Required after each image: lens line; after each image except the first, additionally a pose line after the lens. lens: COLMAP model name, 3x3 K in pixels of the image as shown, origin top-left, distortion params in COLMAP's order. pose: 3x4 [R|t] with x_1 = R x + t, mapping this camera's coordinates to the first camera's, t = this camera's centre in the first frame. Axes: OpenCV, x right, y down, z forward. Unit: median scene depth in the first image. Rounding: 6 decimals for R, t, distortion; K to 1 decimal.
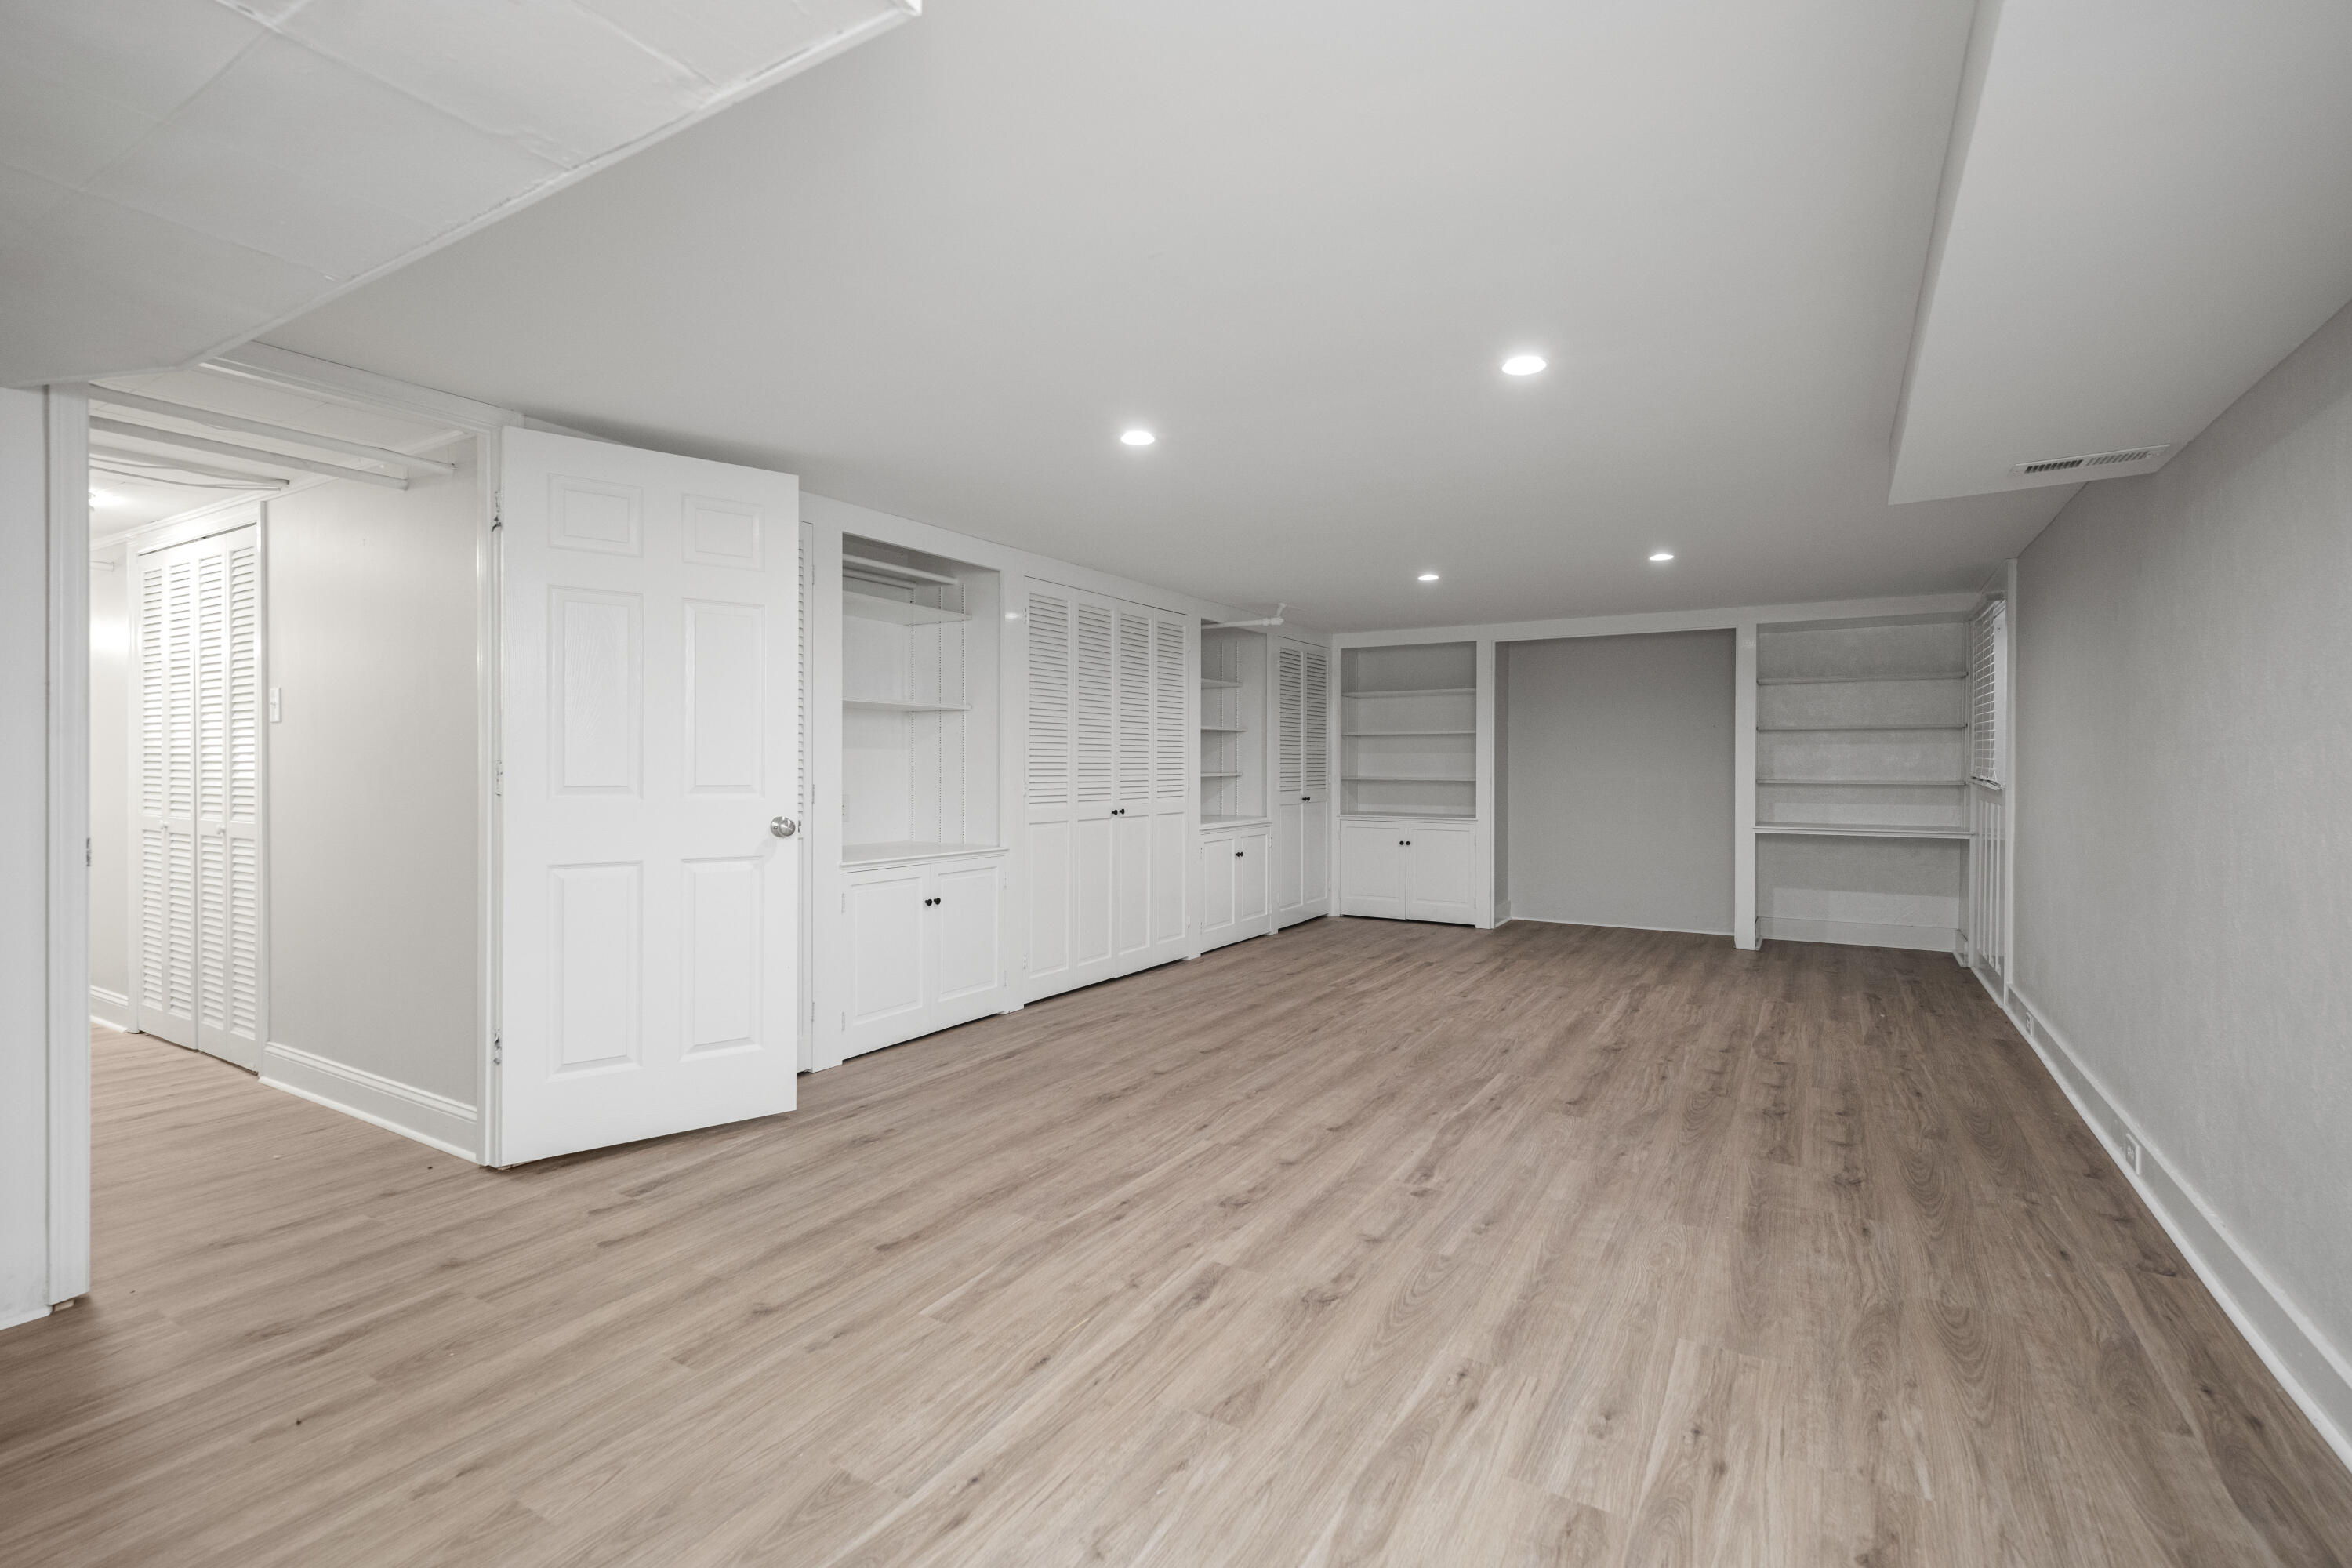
lens RADIAL K [[1072.6, 0, 1171.6], [0, 1072.6, 781.0], [0, 0, 1]] dist [0.002823, 0.000508]
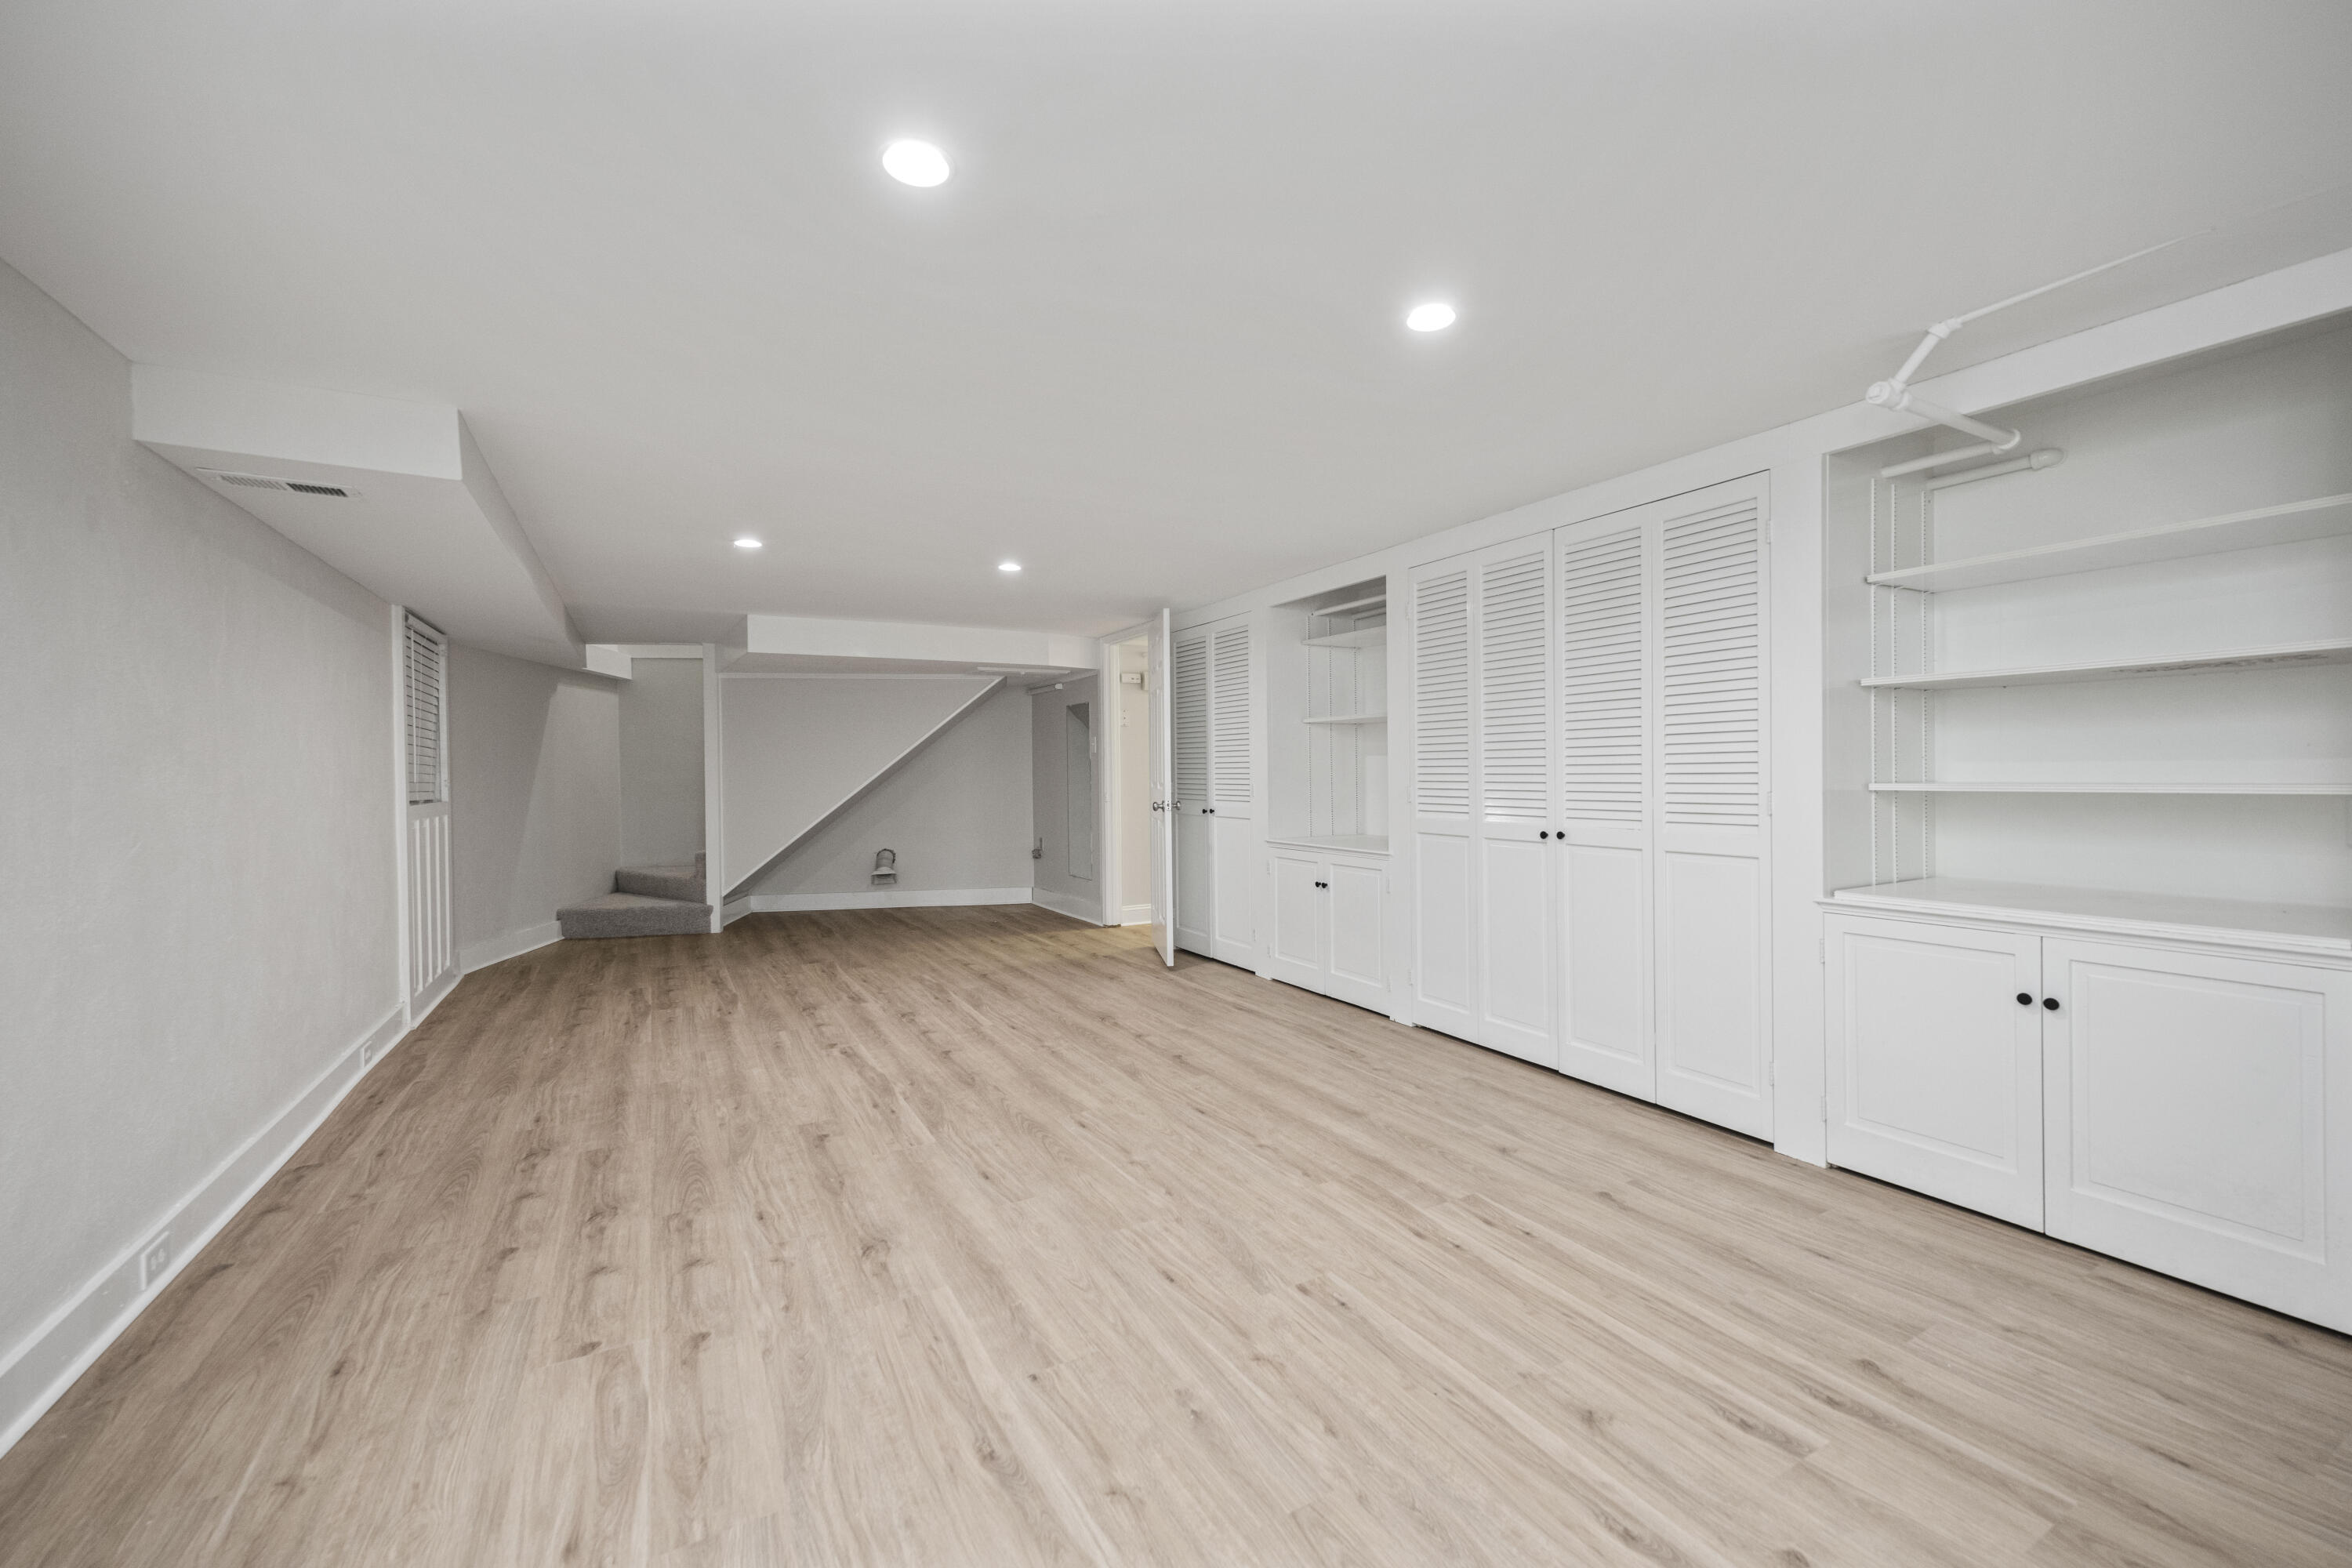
lens RADIAL K [[938.8, 0, 1170.6], [0, 938.8, 773.5], [0, 0, 1]] dist [0.001155, 0.000146]
pose [[-0.499678, 0.006767, -0.866185, 1.019291], [-0.002580, 0.999953, 0.009300, -0.027649], [0.866207, 0.006882, -0.499637, 1.830872]]
